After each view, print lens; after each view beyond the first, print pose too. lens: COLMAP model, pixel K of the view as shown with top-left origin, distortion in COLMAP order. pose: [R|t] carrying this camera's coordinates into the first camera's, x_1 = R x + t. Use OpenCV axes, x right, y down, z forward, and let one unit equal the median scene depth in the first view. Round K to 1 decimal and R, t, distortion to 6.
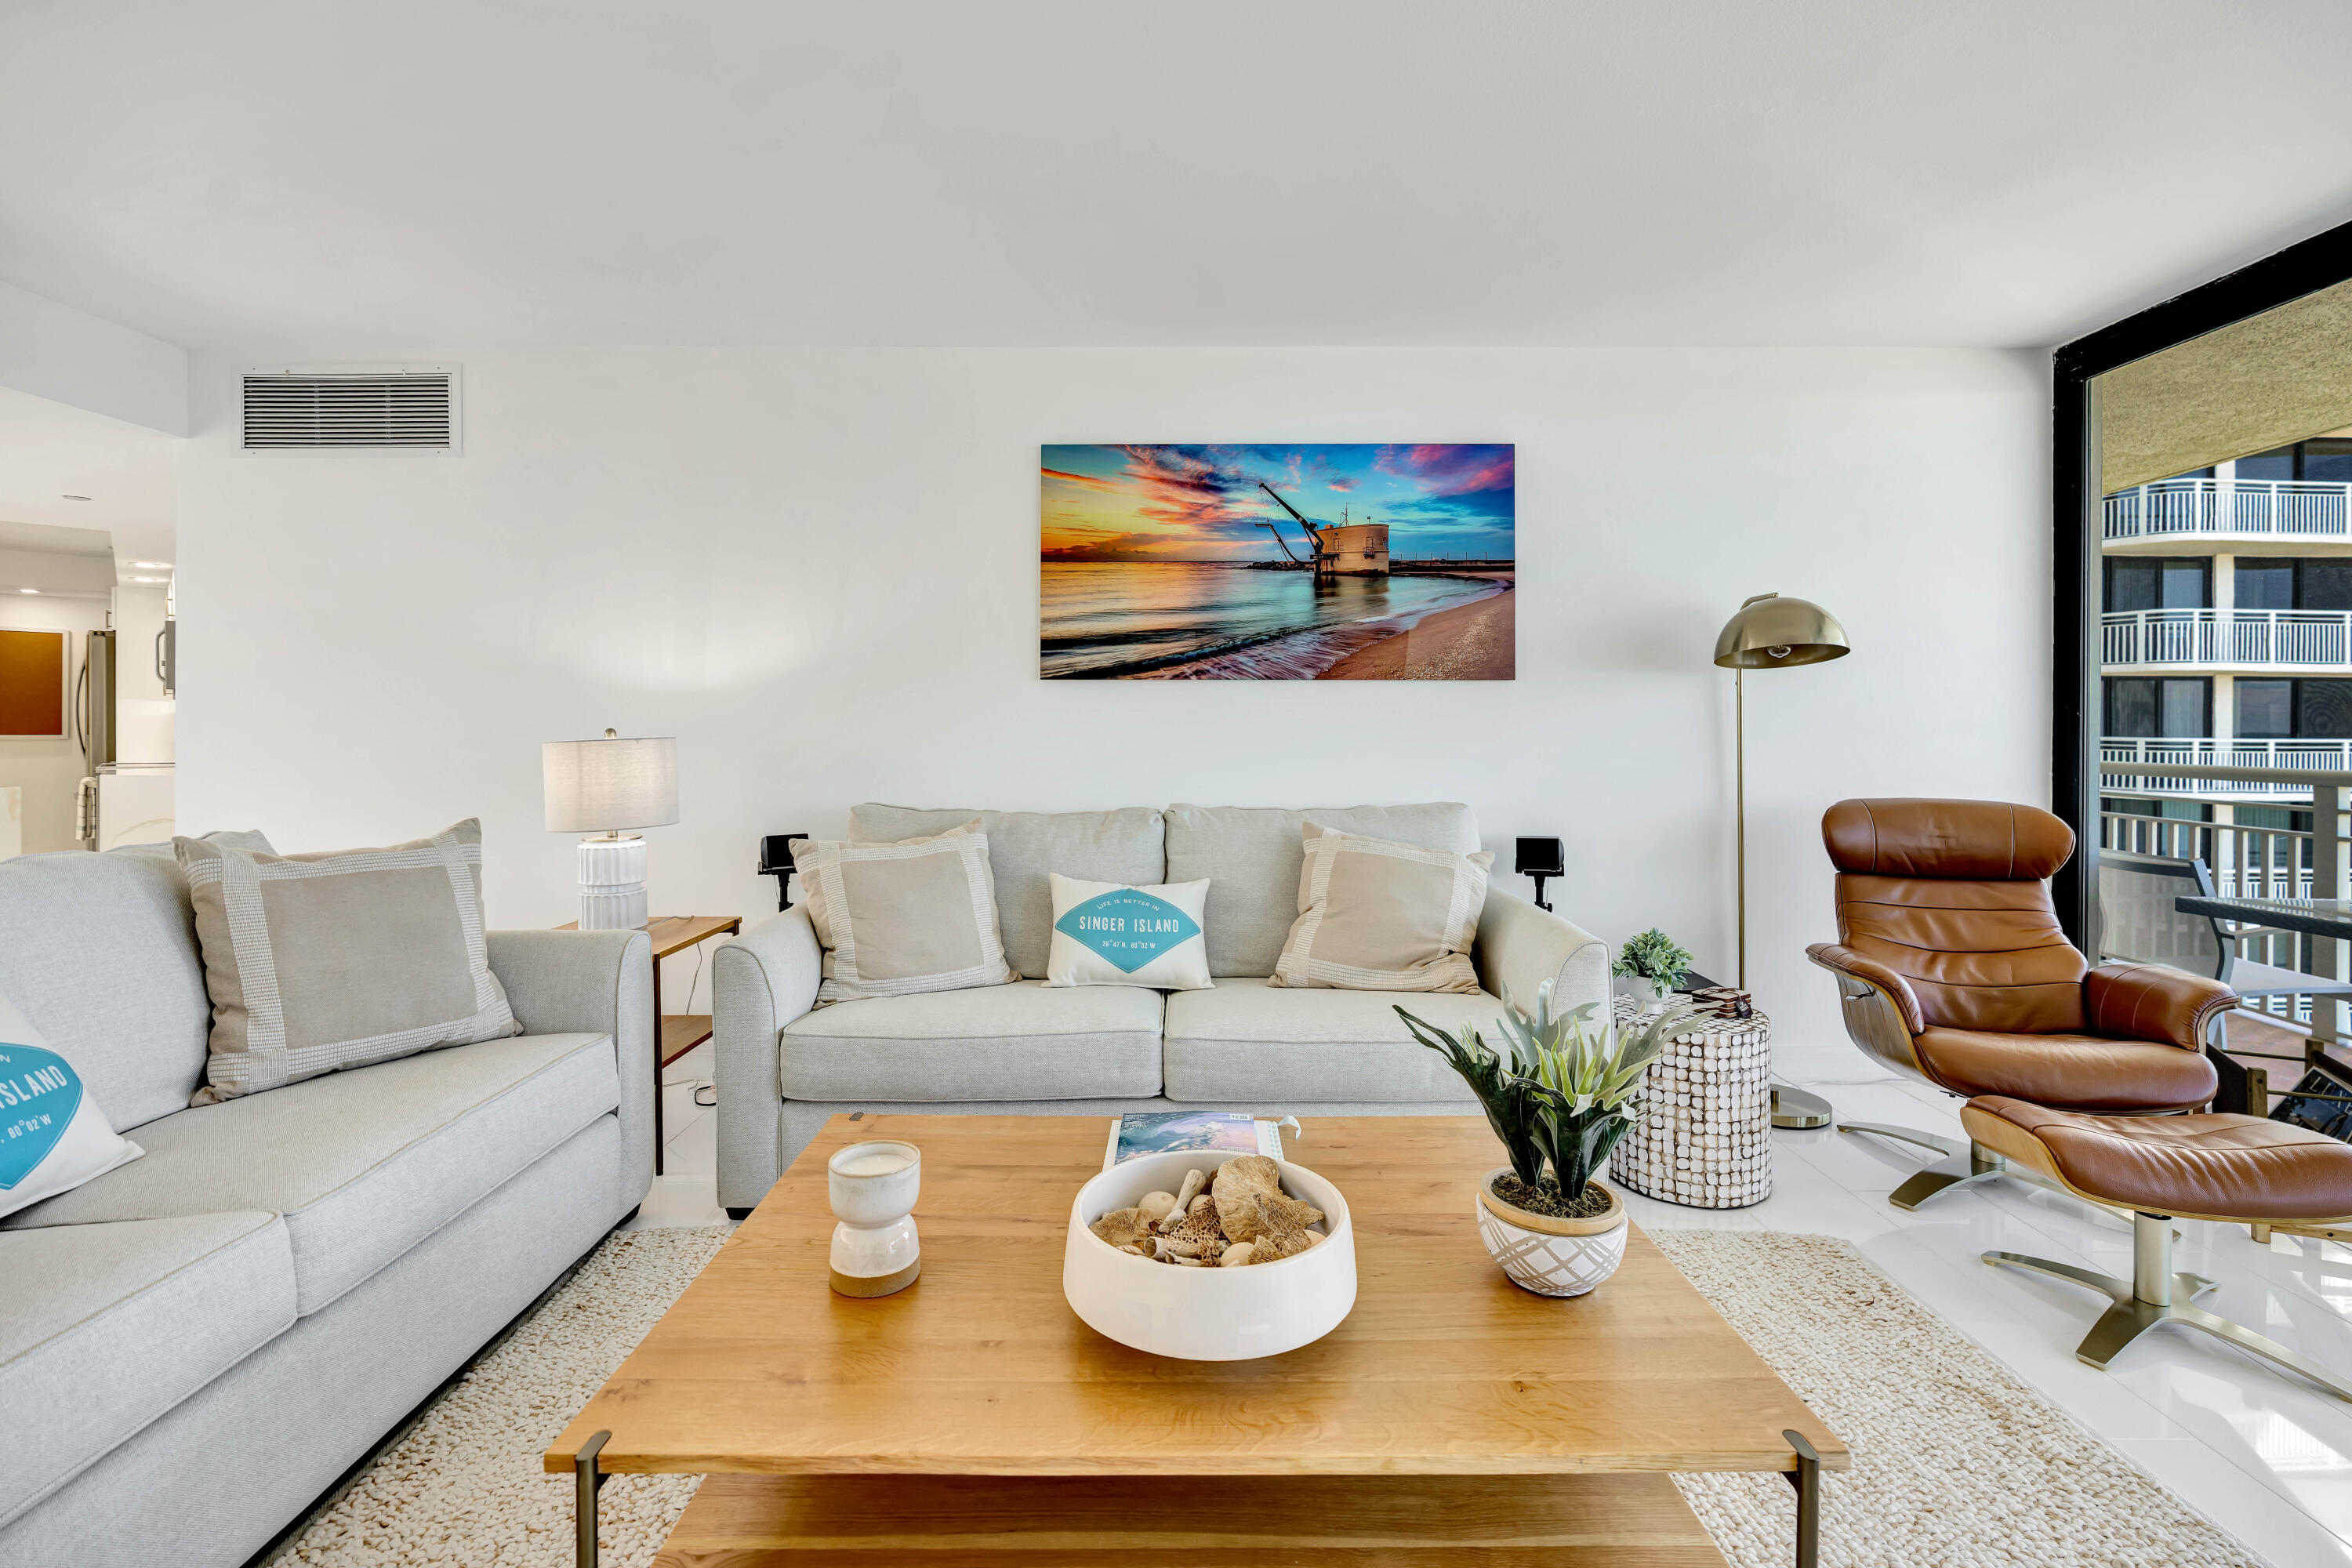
lens RADIAL K [[1067.8, 0, 1181.8], [0, 1067.8, 731.0], [0, 0, 1]] dist [-0.005466, -0.000144]
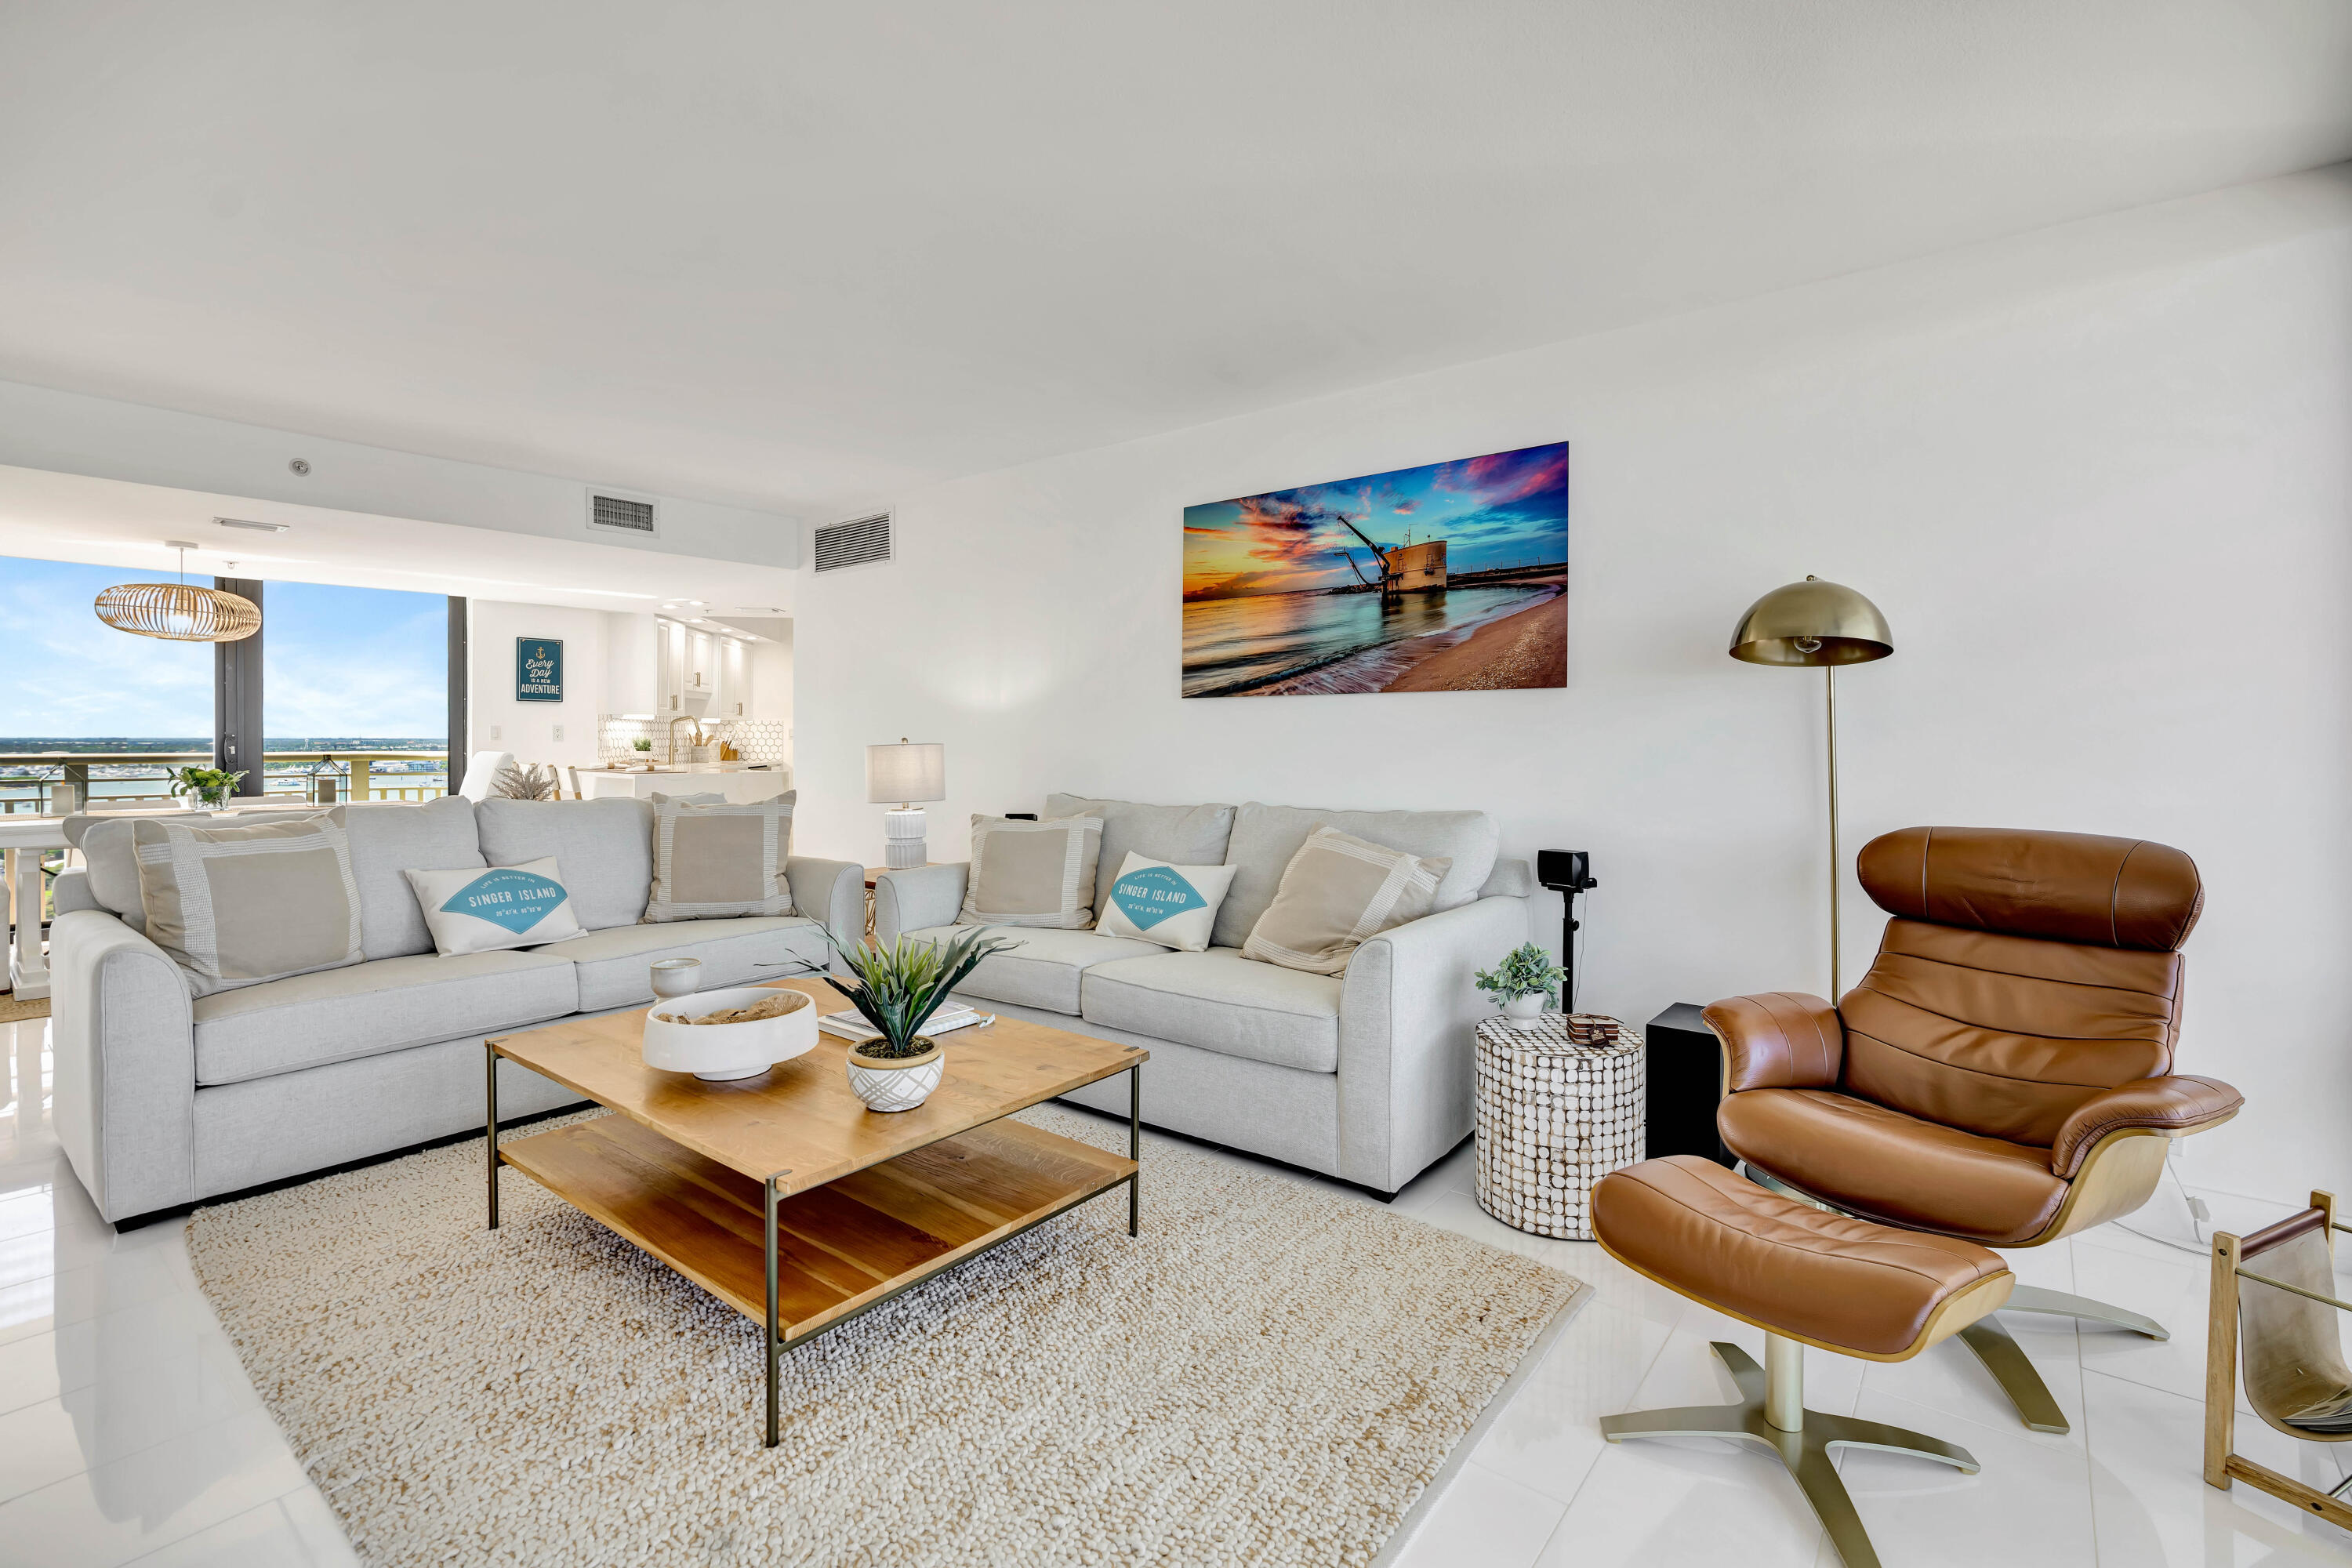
lens RADIAL K [[1071.8, 0, 1187.8], [0, 1071.8, 747.1], [0, 0, 1]] dist [-0.001393, -0.000085]
pose [[0.782081, 0.005920, -0.623149, 0.645909], [-0.002511, 0.999977, 0.006348, 0.000533], [0.623172, -0.003400, 0.782078, 0.032818]]
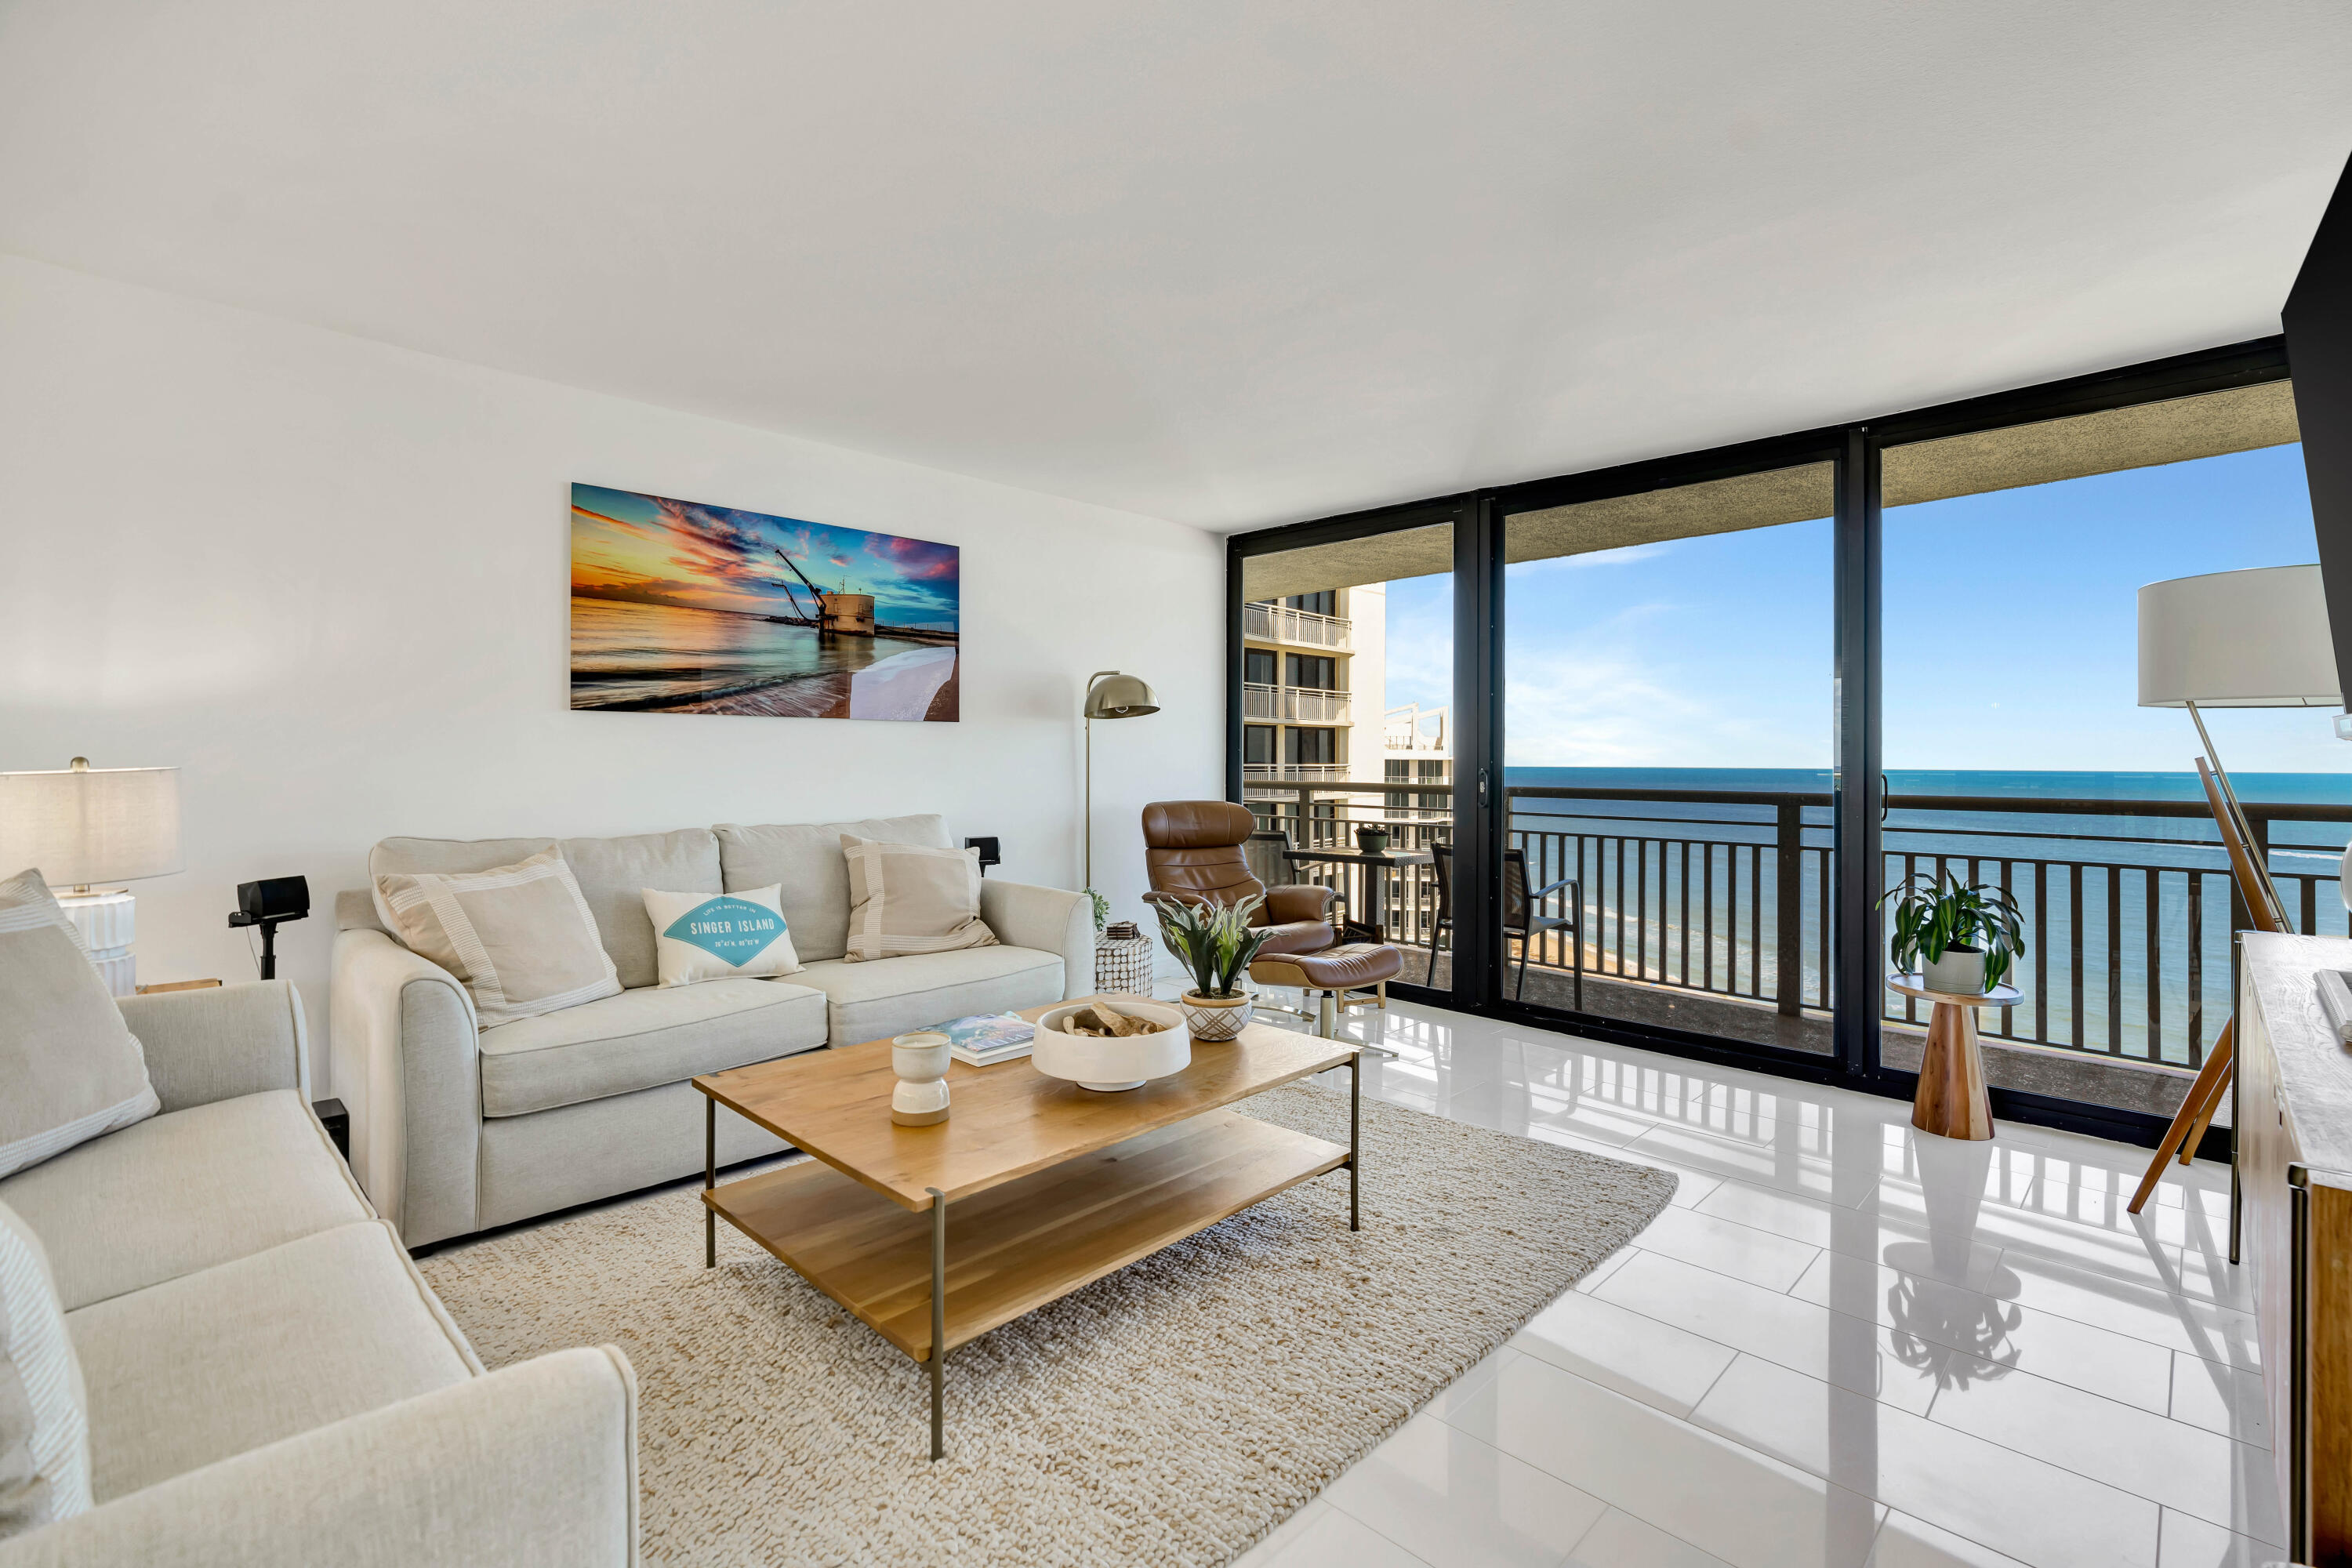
lens RADIAL K [[1057.1, 0, 1179.3], [0, 1057.1, 759.7], [0, 0, 1]] dist [-0.016921, 0.006982]
pose [[0.697778, 0.000595, 0.716314, -0.448729], [-0.002378, 0.999996, 0.001486, -0.003282], [-0.716310, -0.002740, 0.697777, -0.129190]]
